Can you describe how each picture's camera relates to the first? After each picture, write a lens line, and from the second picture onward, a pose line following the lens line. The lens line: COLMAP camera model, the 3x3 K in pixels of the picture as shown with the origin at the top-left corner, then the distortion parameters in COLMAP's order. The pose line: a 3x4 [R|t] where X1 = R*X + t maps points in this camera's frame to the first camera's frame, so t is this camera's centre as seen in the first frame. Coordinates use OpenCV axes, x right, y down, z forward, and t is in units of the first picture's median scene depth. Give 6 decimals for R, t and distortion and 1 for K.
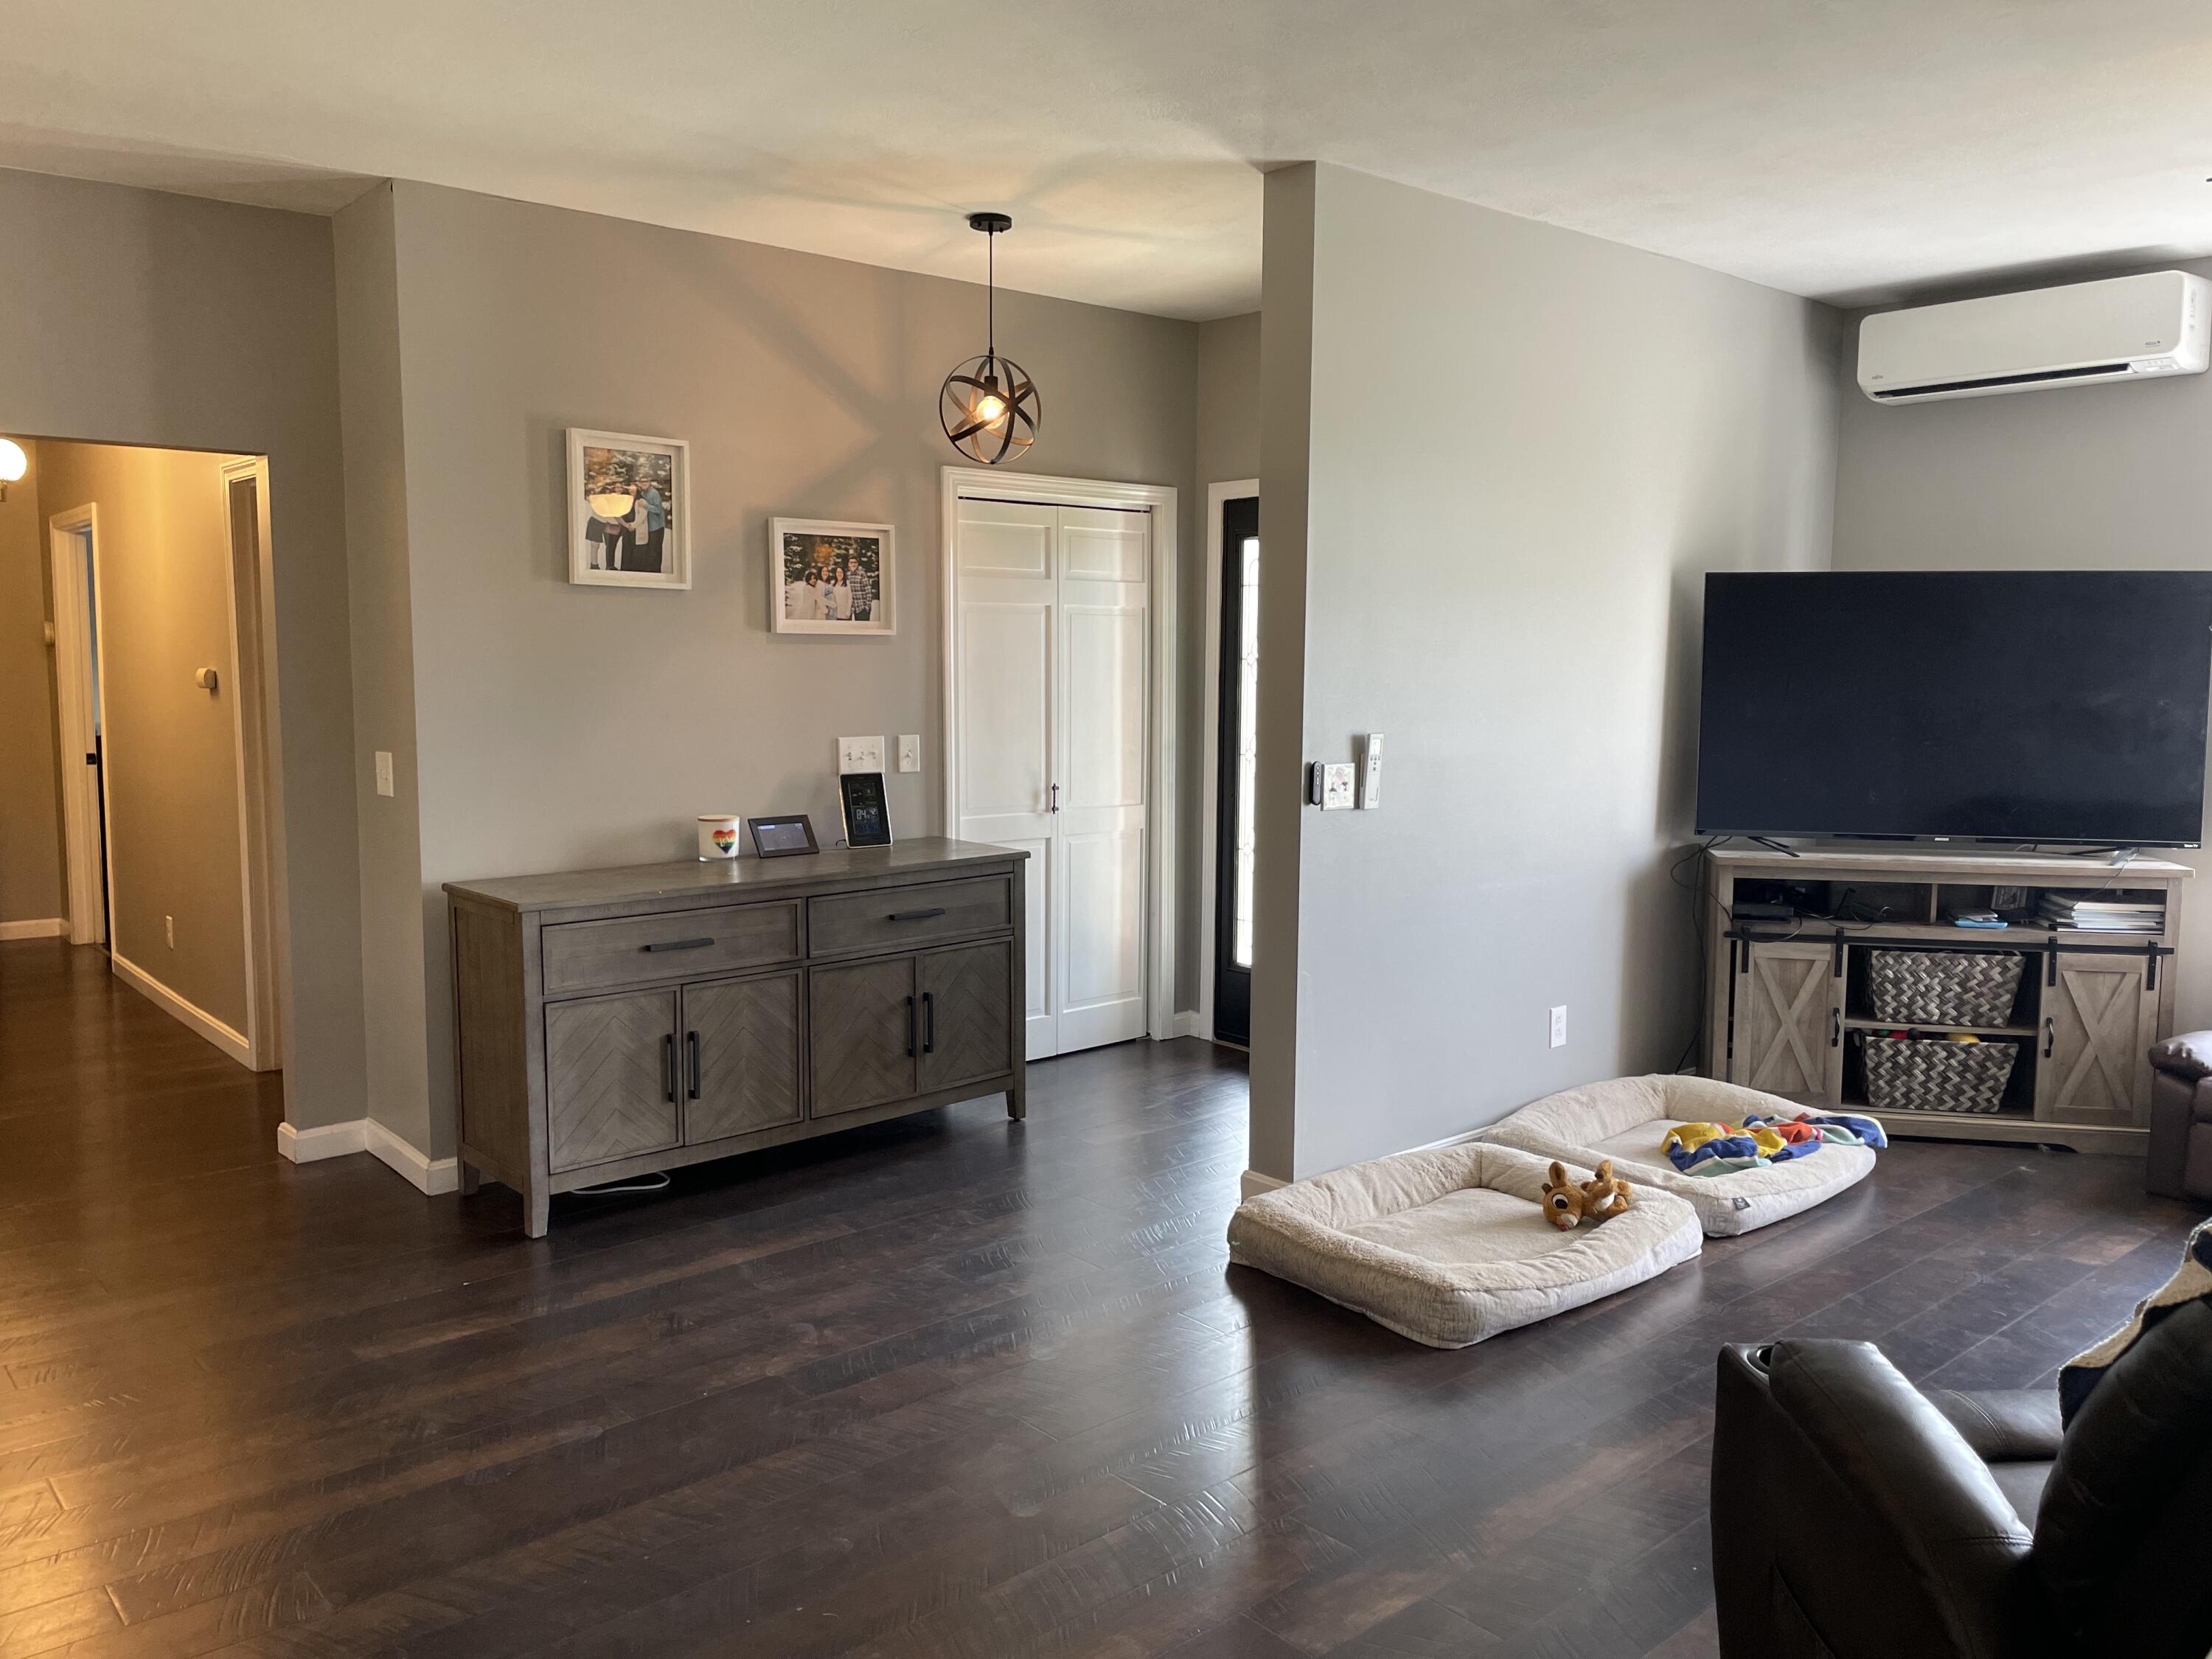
lens RADIAL K [[1666.9, 0, 1116.1], [0, 1666.9, 817.3], [0, 0, 1]] dist [0.097558, -0.136018]
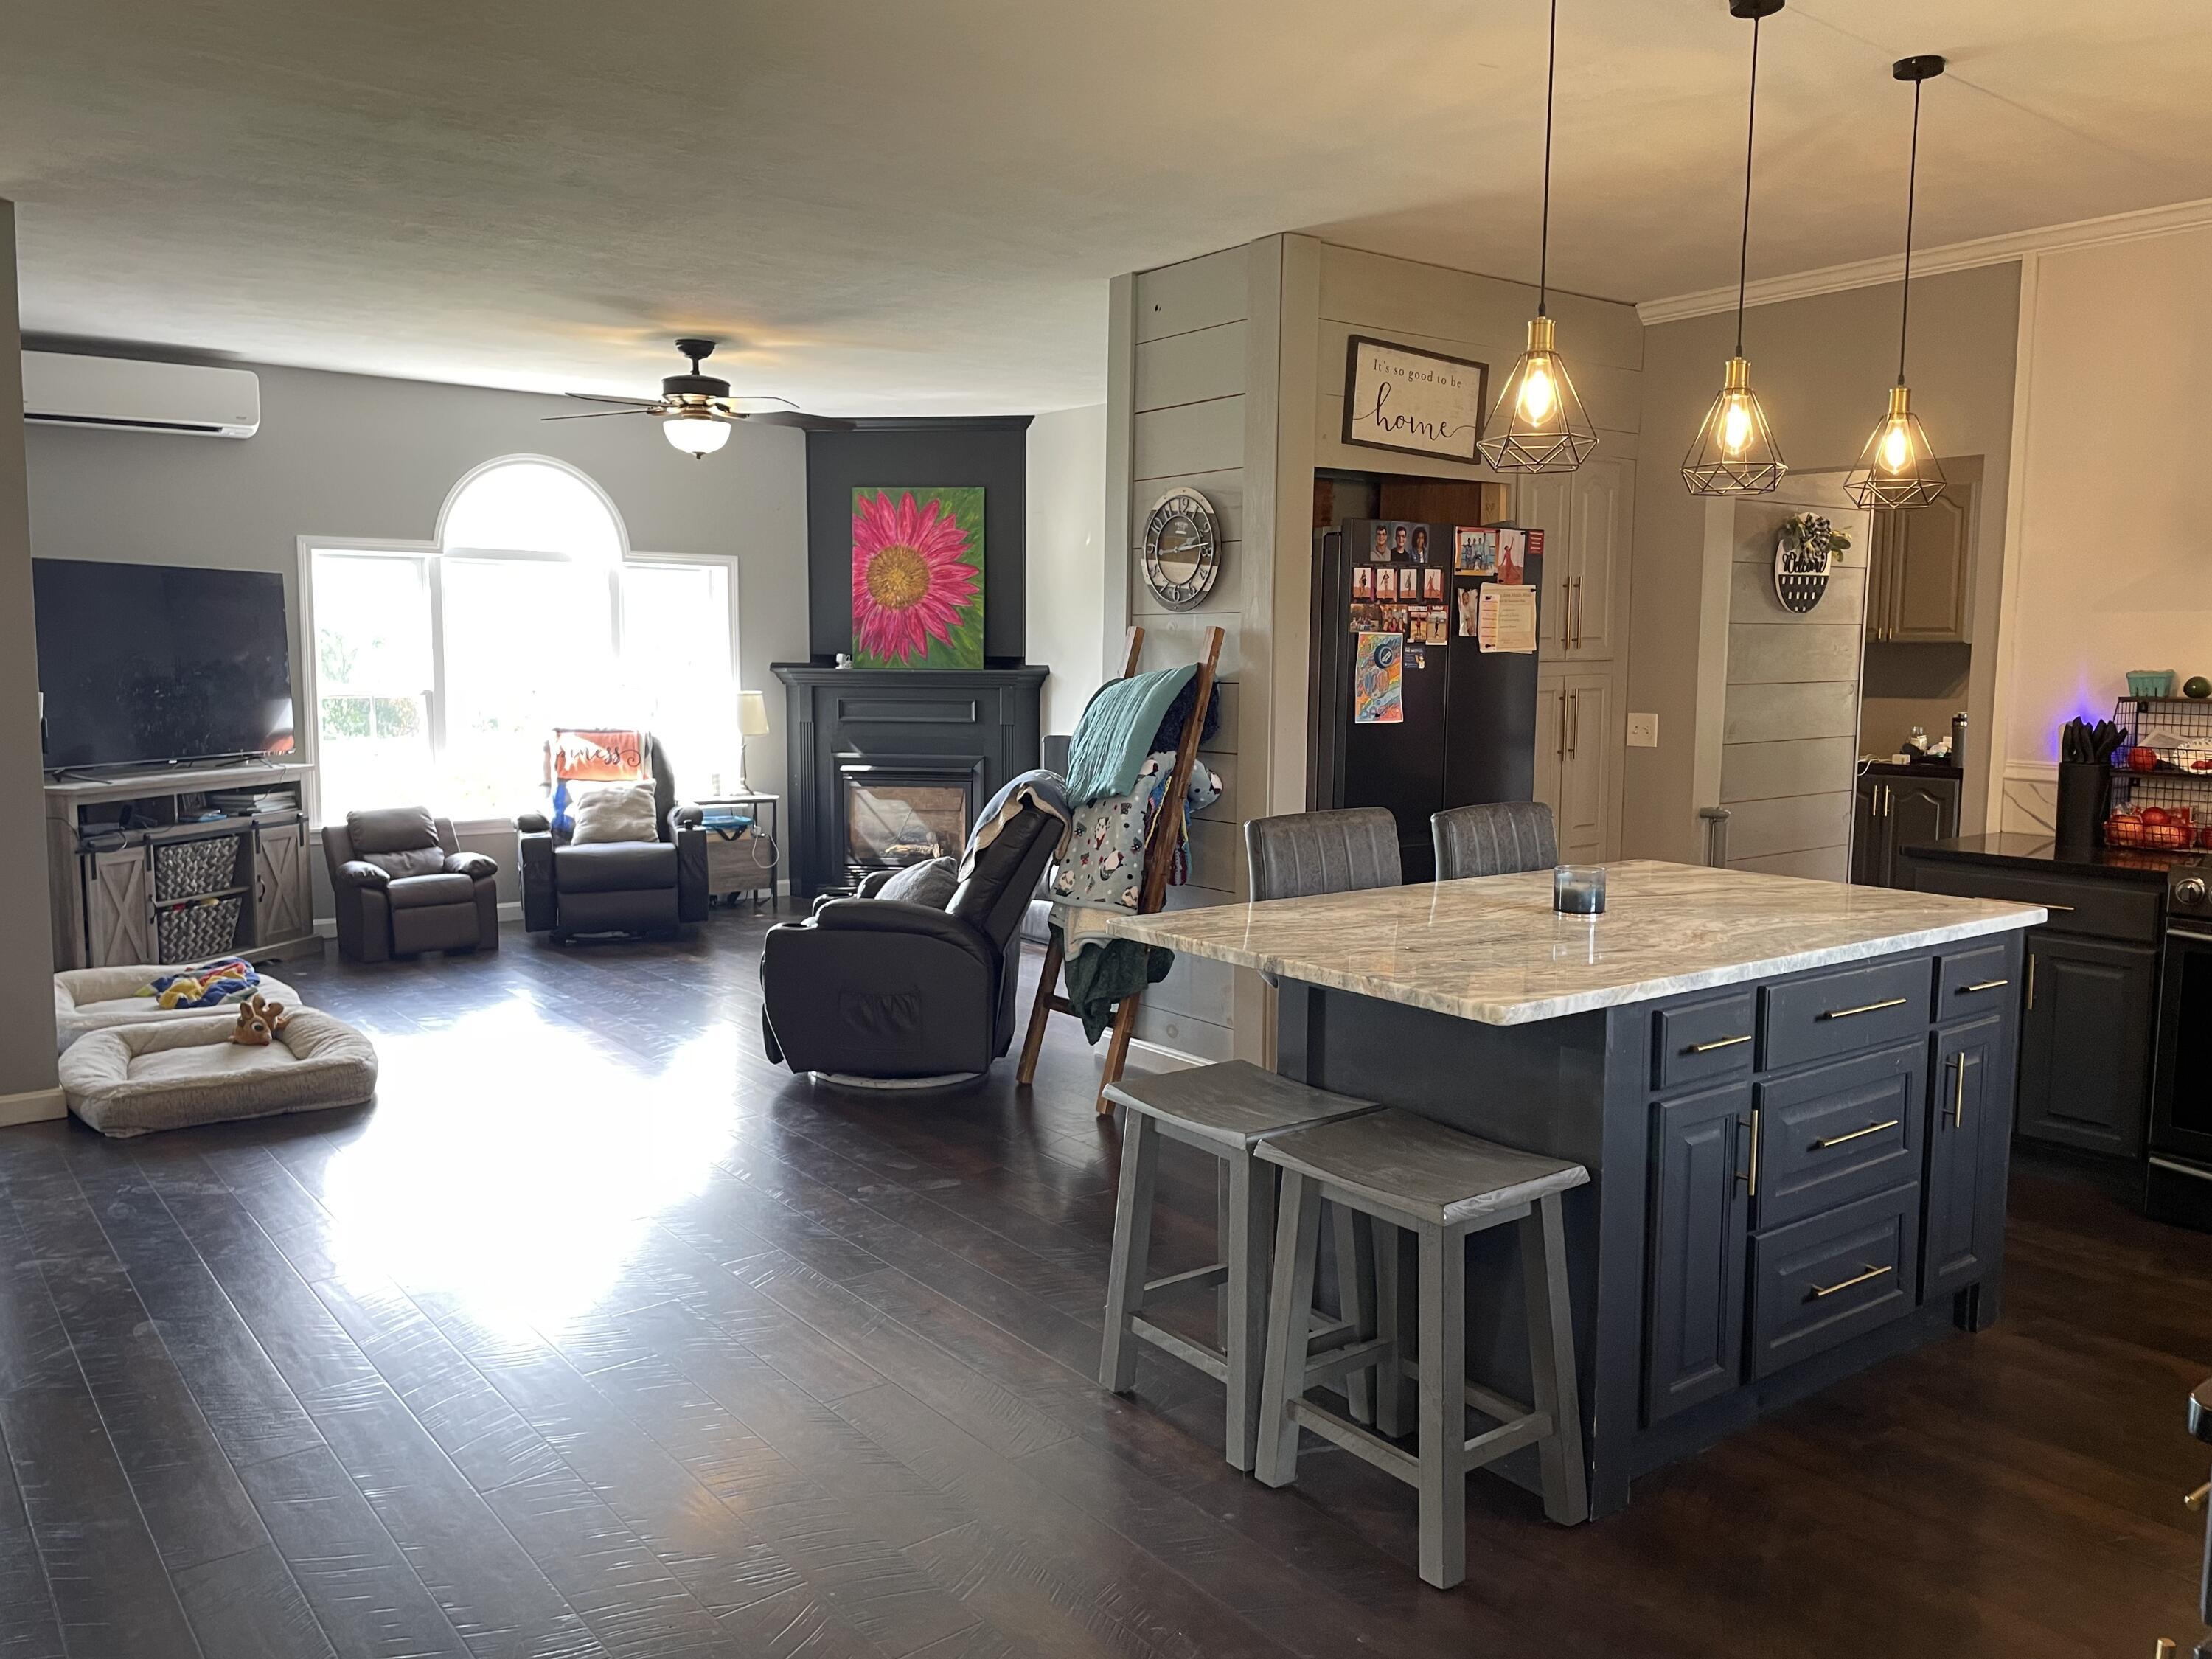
lens RADIAL K [[1666.9, 0, 1116.1], [0, 1666.9, 817.3], [0, 0, 1]] dist [0.097558, -0.136018]
pose [[0.053570, -0.109354, 0.992558, -0.845485], [0.087994, 0.990636, 0.104393, -0.018435], [-0.994679, 0.081747, 0.062691, 0.166649]]
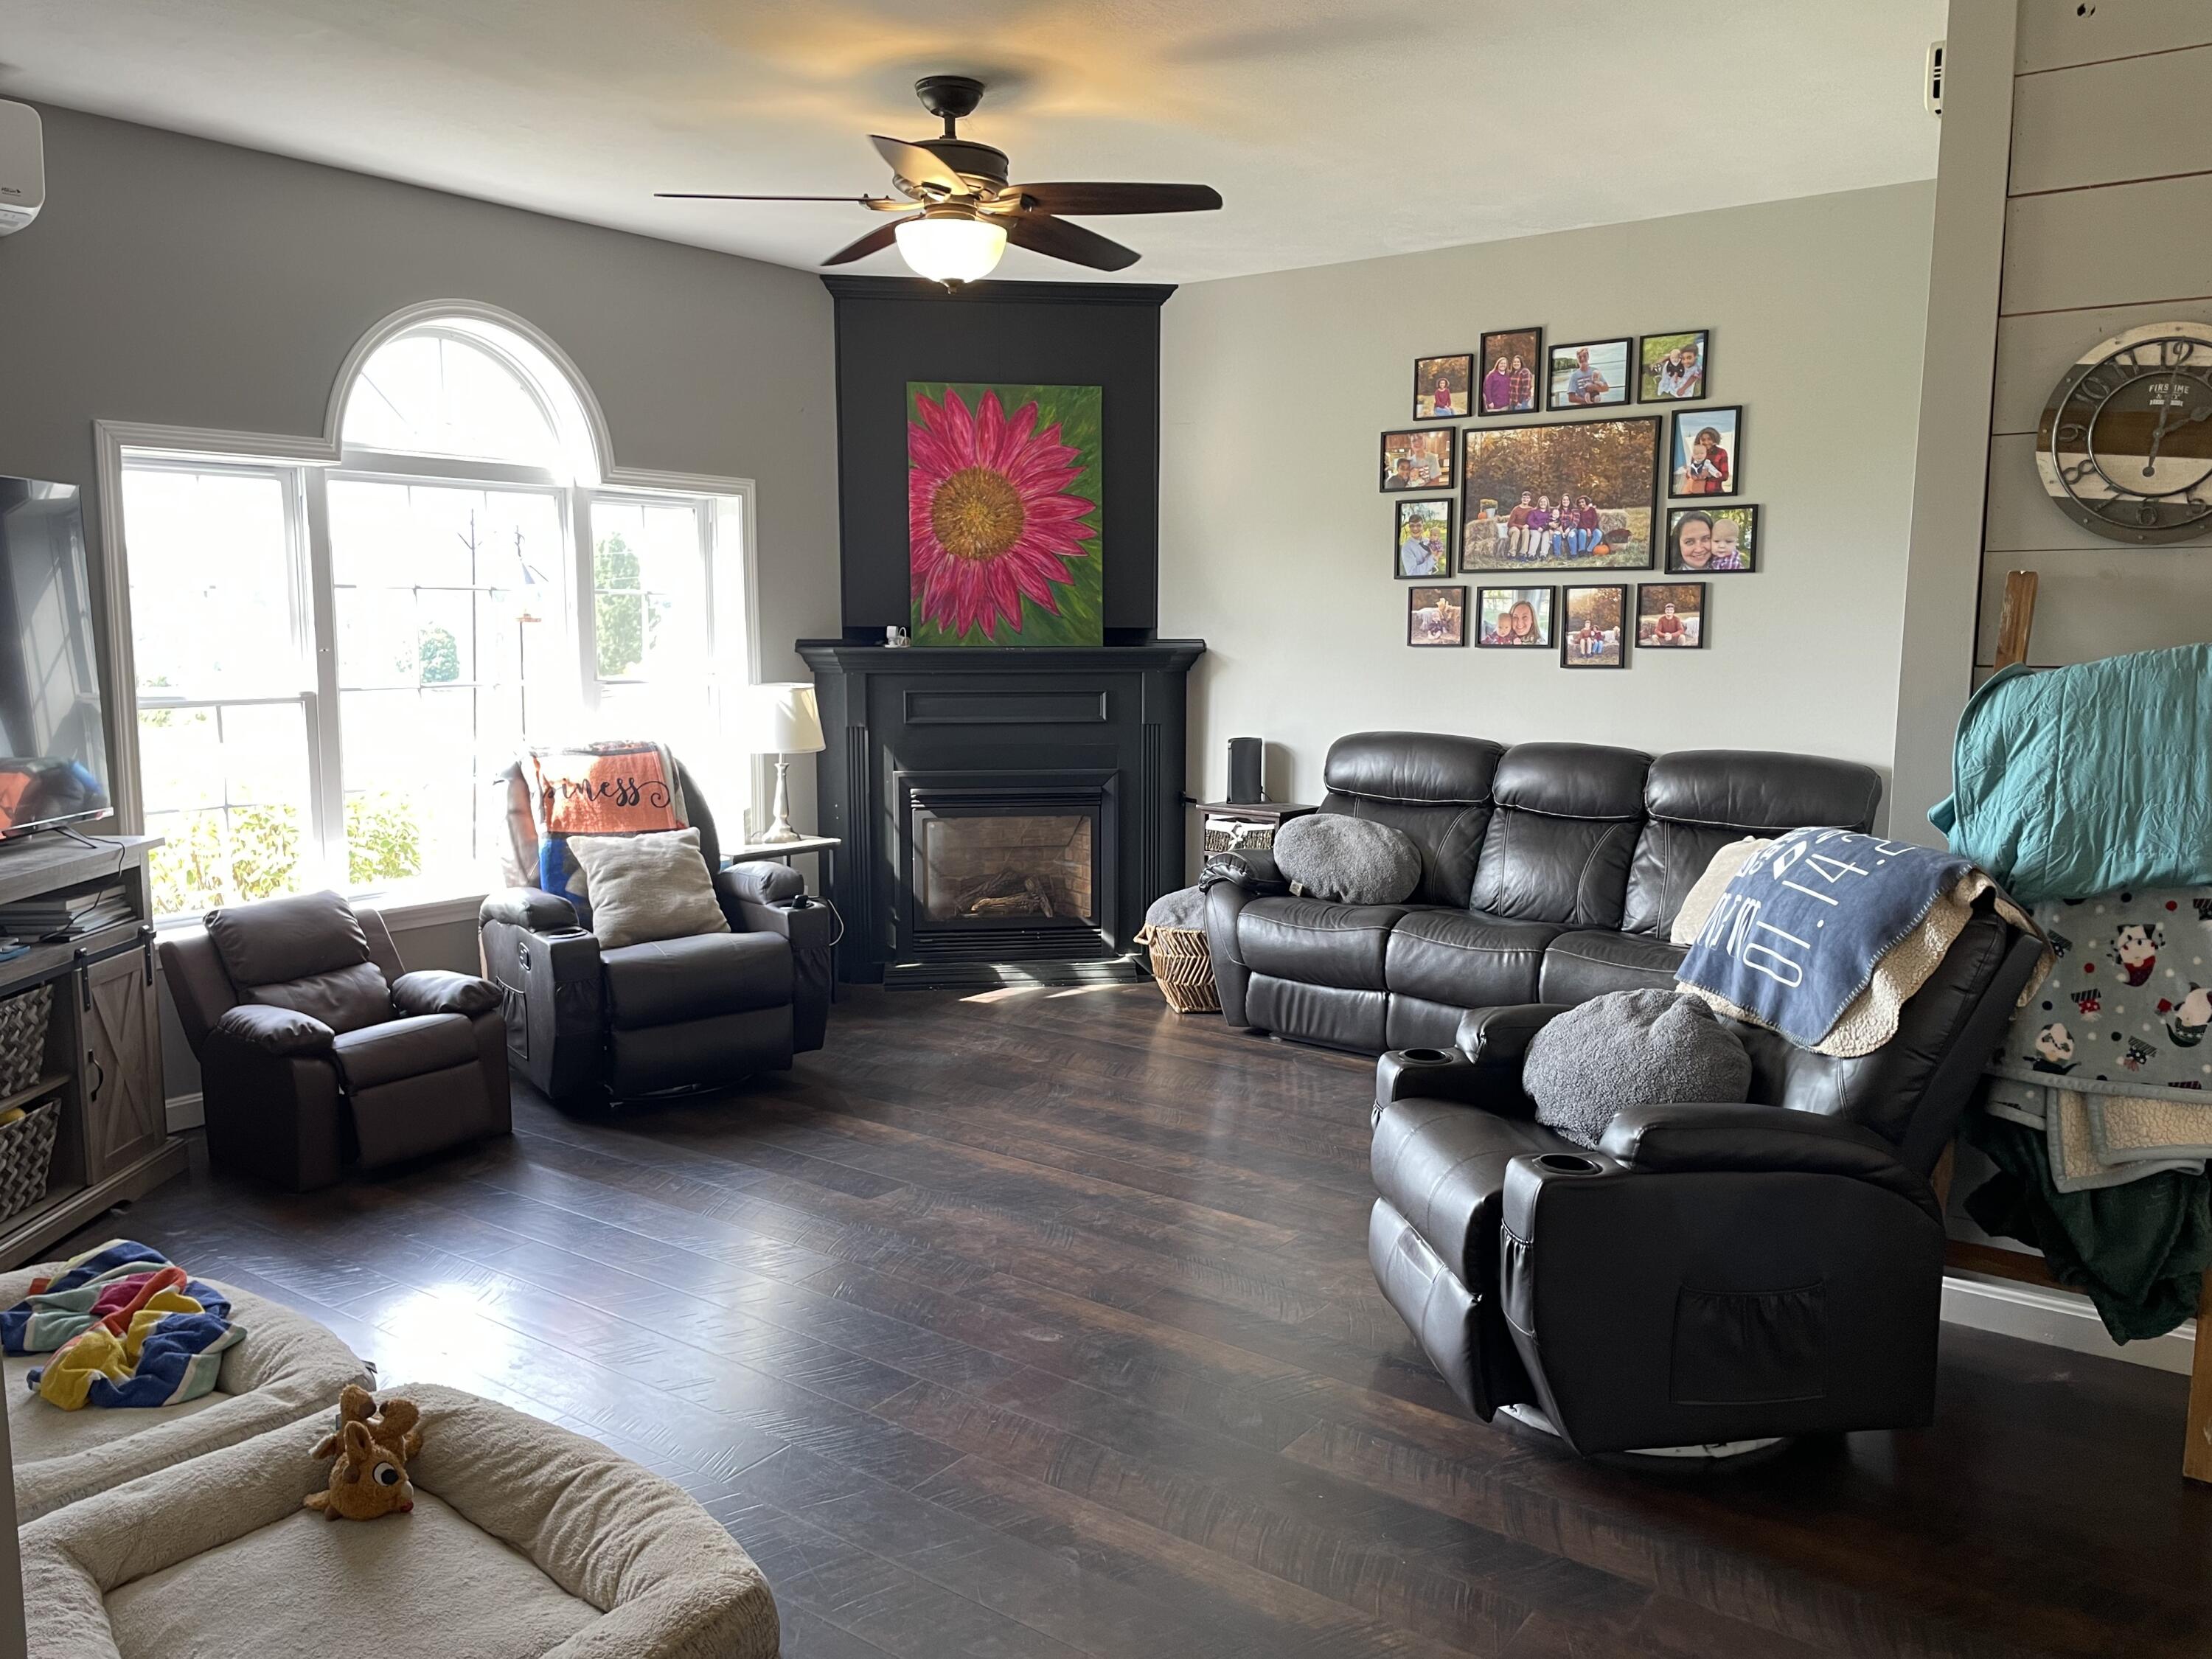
lens RADIAL K [[1638.8, 0, 1106.0], [0, 1638.8, 829.5], [0, 0, 1]] dist [0.063384, -0.064038]
pose [[-0.222393, -0.134630, 0.965617, -0.278506], [0.089352, 0.983437, 0.157694, -0.060860], [-0.970854, 0.121350, -0.206680, 0.682782]]
